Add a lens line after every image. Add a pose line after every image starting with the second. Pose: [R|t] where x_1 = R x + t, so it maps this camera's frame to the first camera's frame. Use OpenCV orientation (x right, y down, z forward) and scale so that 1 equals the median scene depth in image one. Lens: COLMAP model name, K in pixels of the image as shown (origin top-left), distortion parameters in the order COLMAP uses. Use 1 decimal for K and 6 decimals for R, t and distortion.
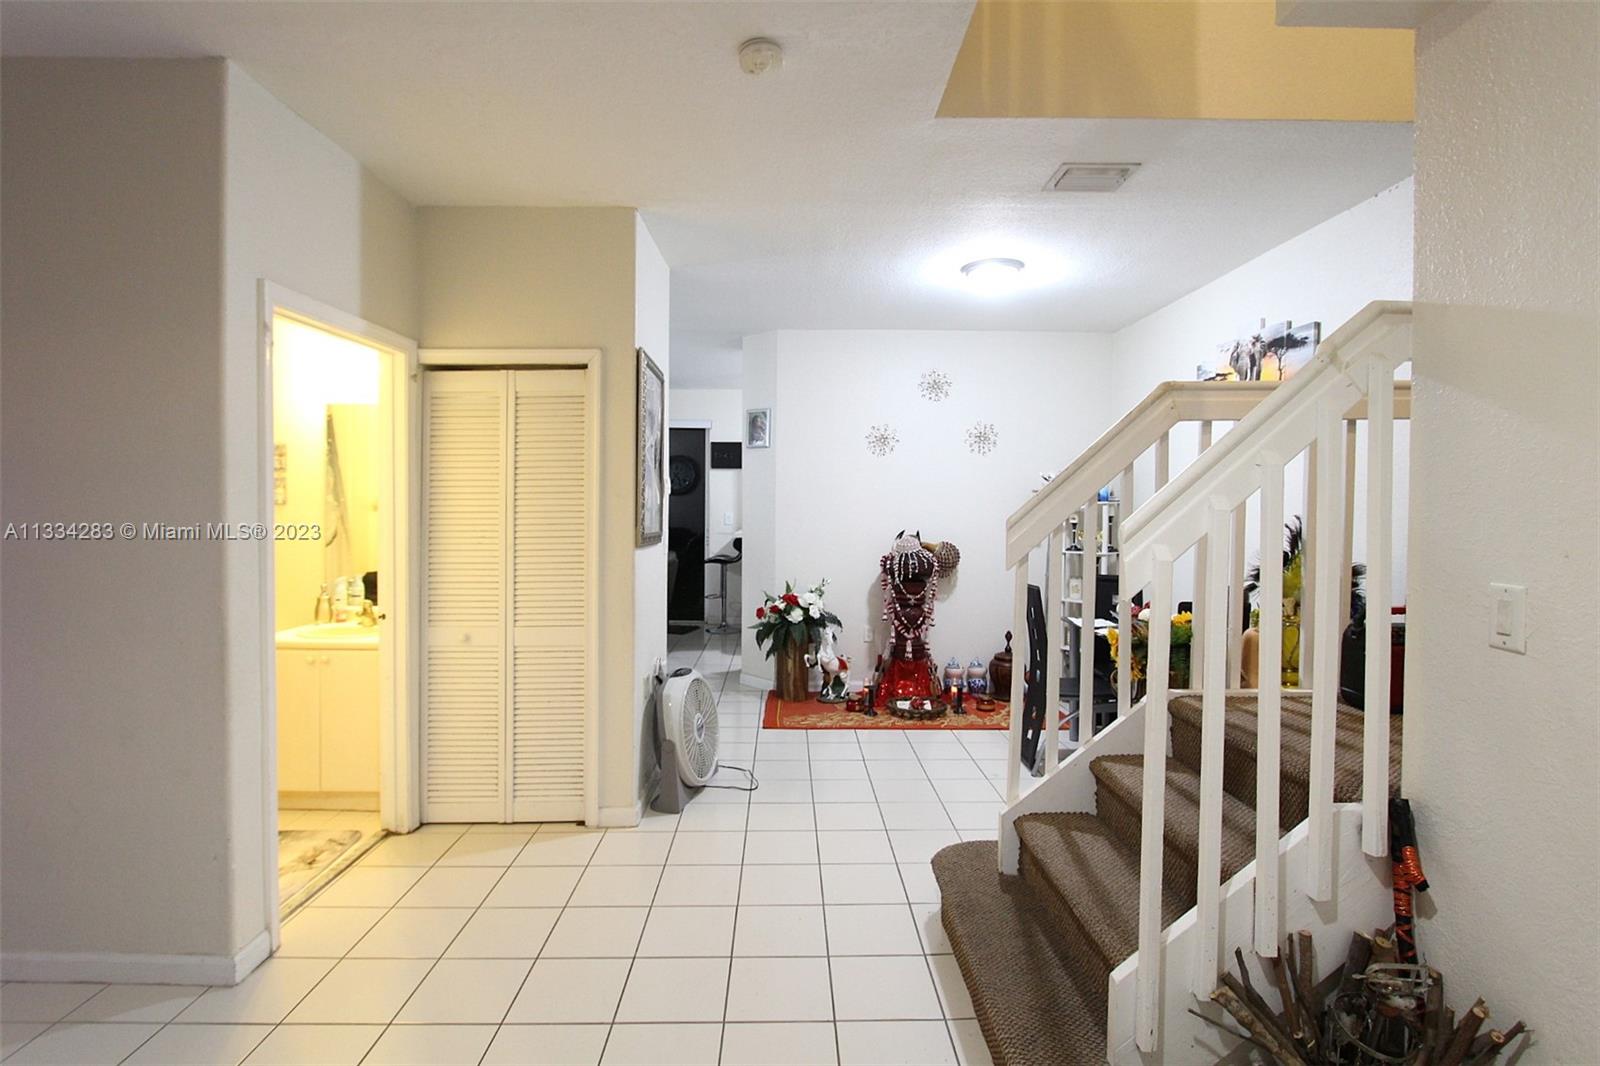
lens RADIAL K [[736.6, 0, 795.7], [0, 736.6, 517.5], [0, 0, 1]] dist [-0.022666, 0.003950]
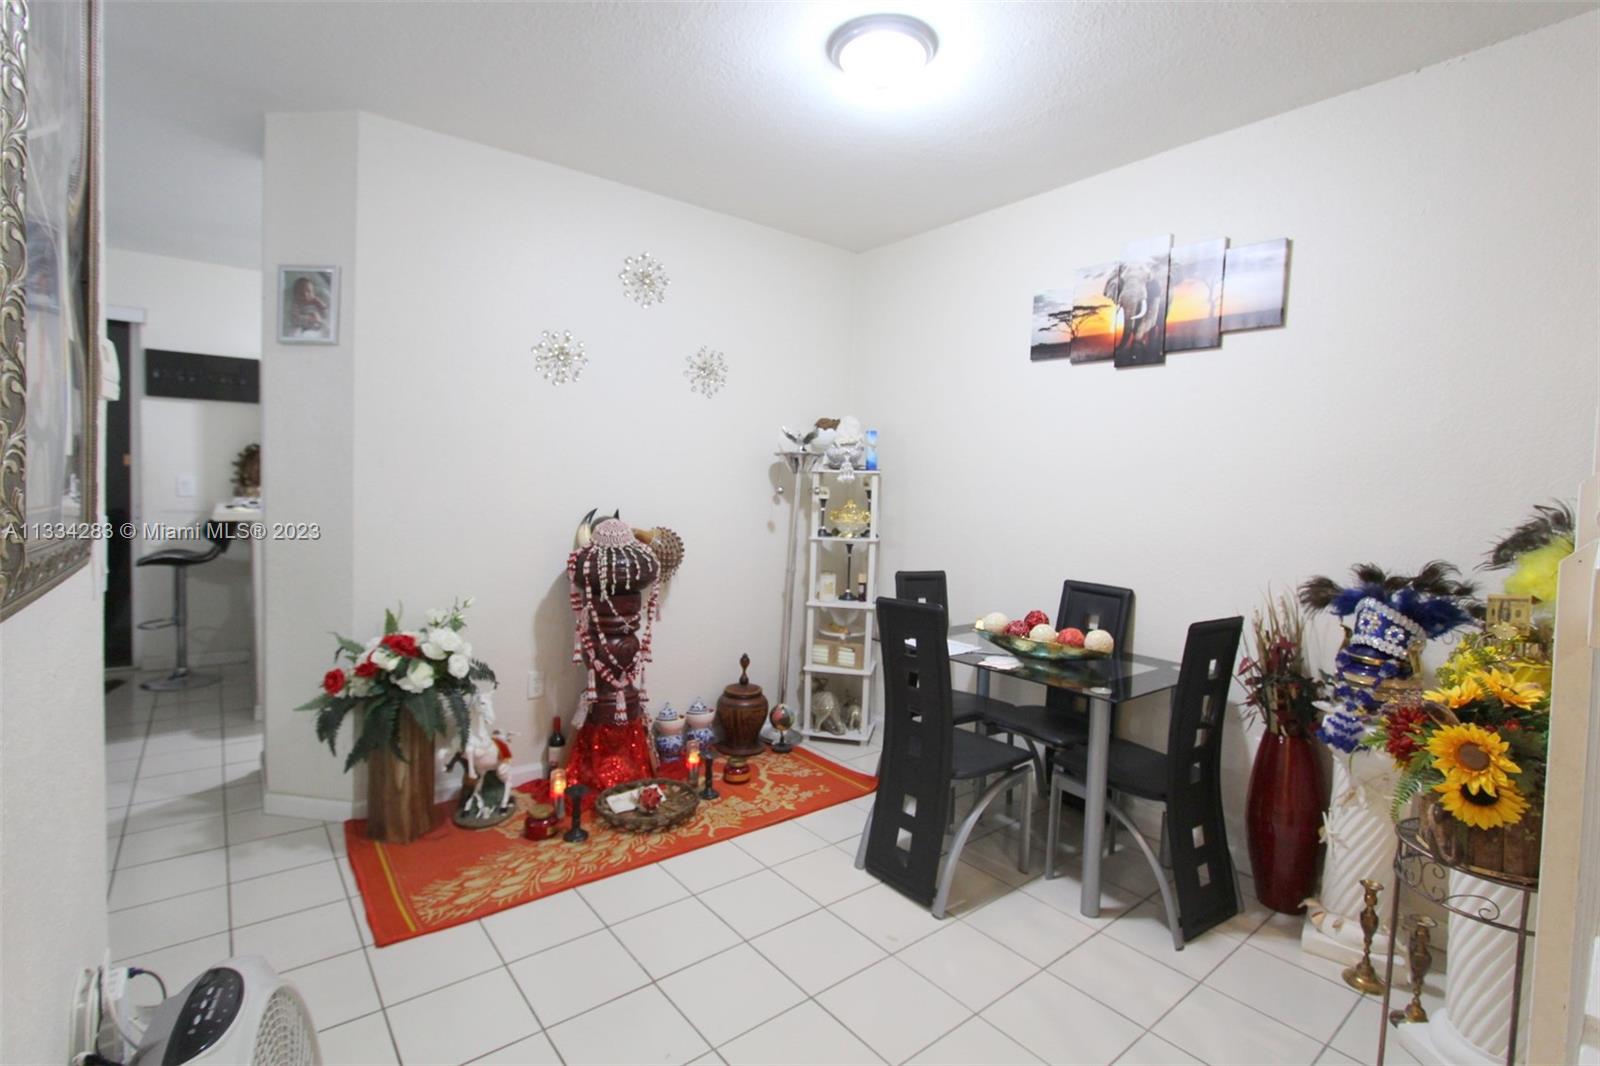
lens RADIAL K [[736.6, 0, 795.7], [0, 736.6, 517.5], [0, 0, 1]] dist [-0.022666, 0.003950]
pose [[0.794523, -0.010021, 0.607152, -0.096833], [-0.013248, 0.999340, 0.033831, 0.001574], [-0.607090, -0.034923, 0.793865, 0.436623]]
